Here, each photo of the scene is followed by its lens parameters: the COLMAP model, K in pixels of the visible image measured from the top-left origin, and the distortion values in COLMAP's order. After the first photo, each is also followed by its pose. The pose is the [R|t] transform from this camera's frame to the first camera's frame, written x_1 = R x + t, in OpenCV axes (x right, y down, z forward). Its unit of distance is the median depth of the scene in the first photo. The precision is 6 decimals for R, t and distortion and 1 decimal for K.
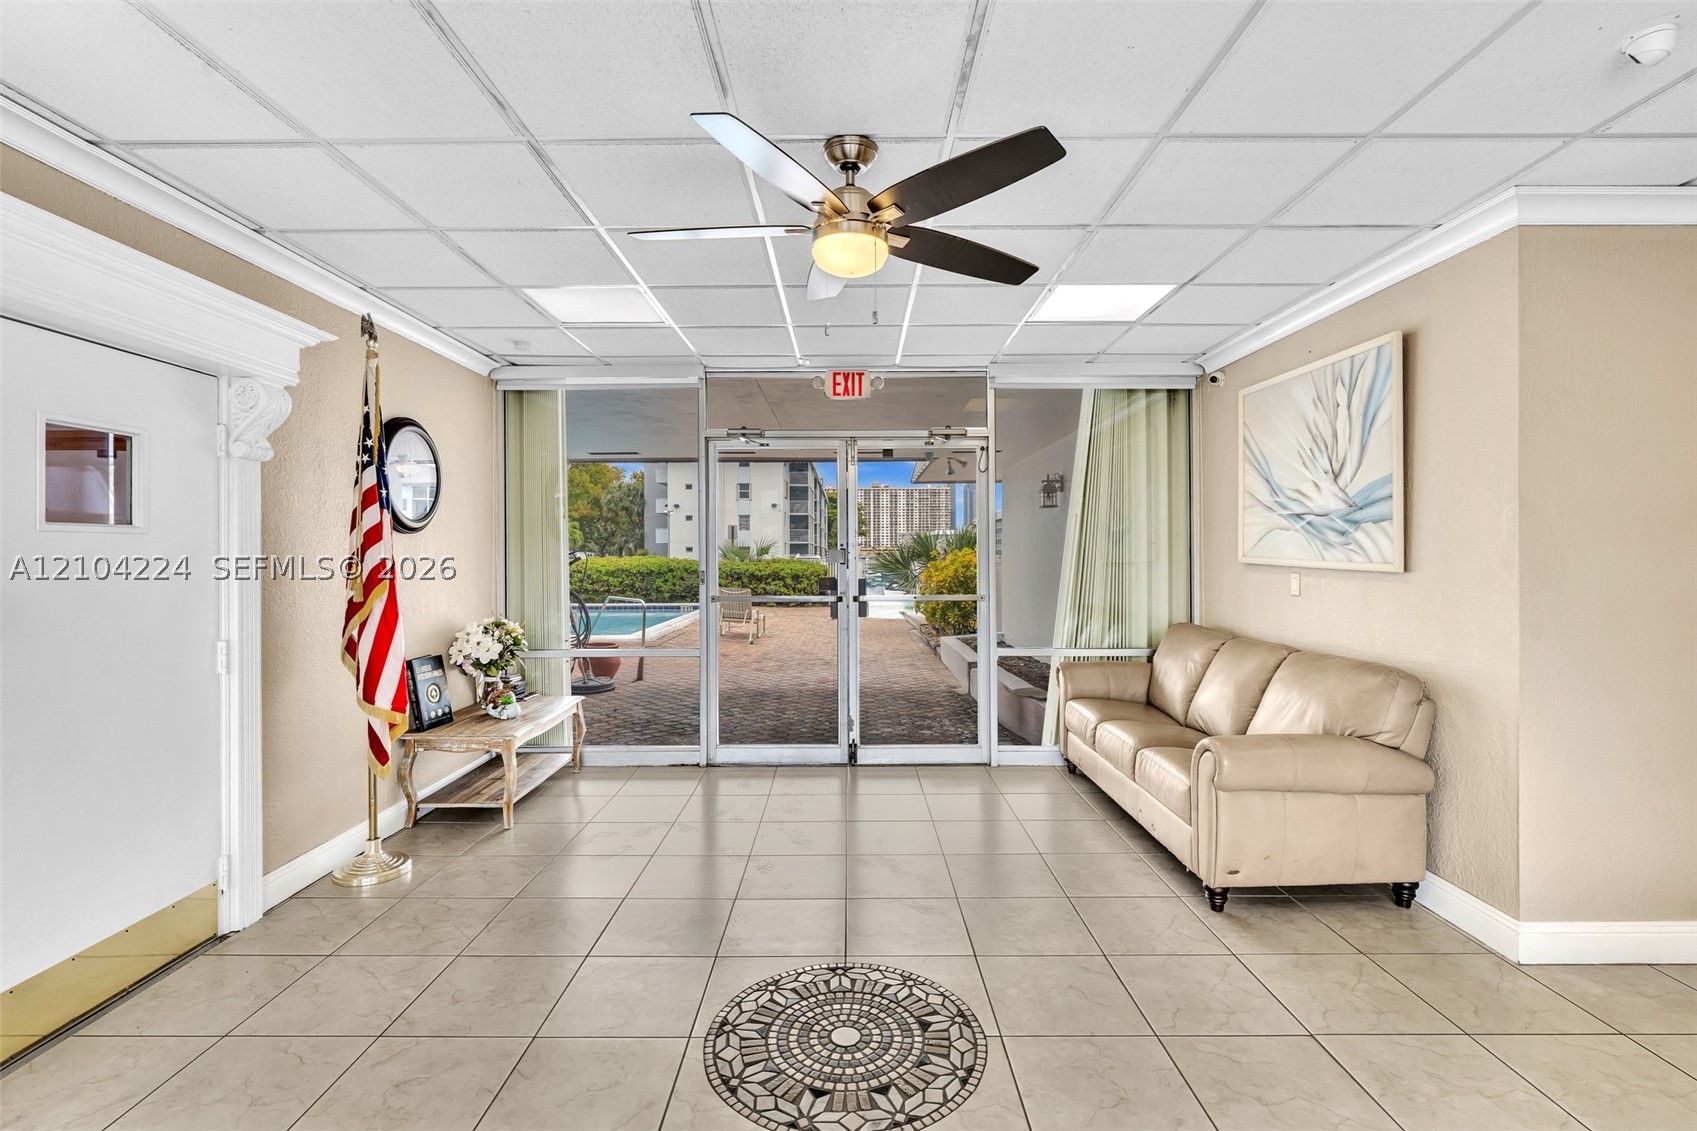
lens RADIAL K [[780.2, 0, 843.5], [0, 780.2, 559.7], [0, 0, 1]] dist [-0.000122, -0.000001]
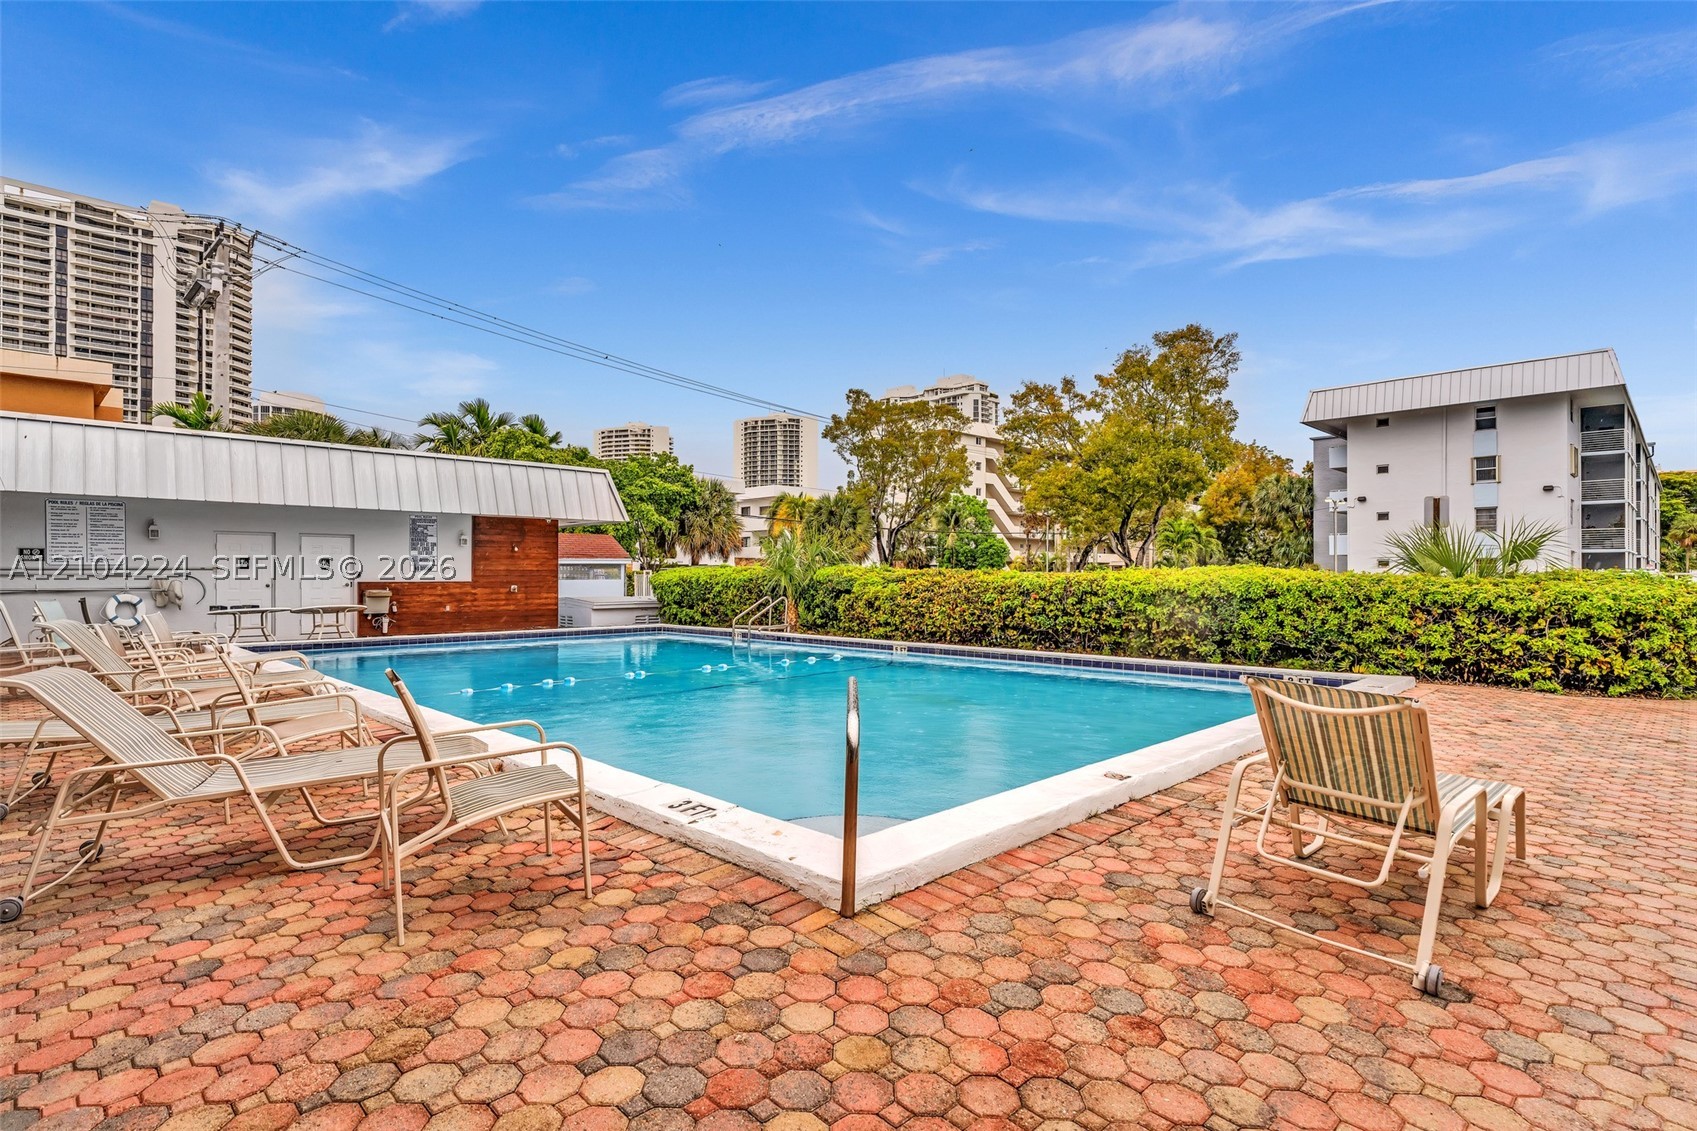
lens RADIAL K [[852.2, 0, 846.3], [0, 852.2, 567.3], [0, 0, 1]] dist [0.003886, 0.000305]
pose [[0.714630, -0.003356, -0.699495, -0.015438], [-0.006500, 0.999913, -0.011438, 0.001673], [0.699472, 0.012721, 0.714546, 0.157273]]
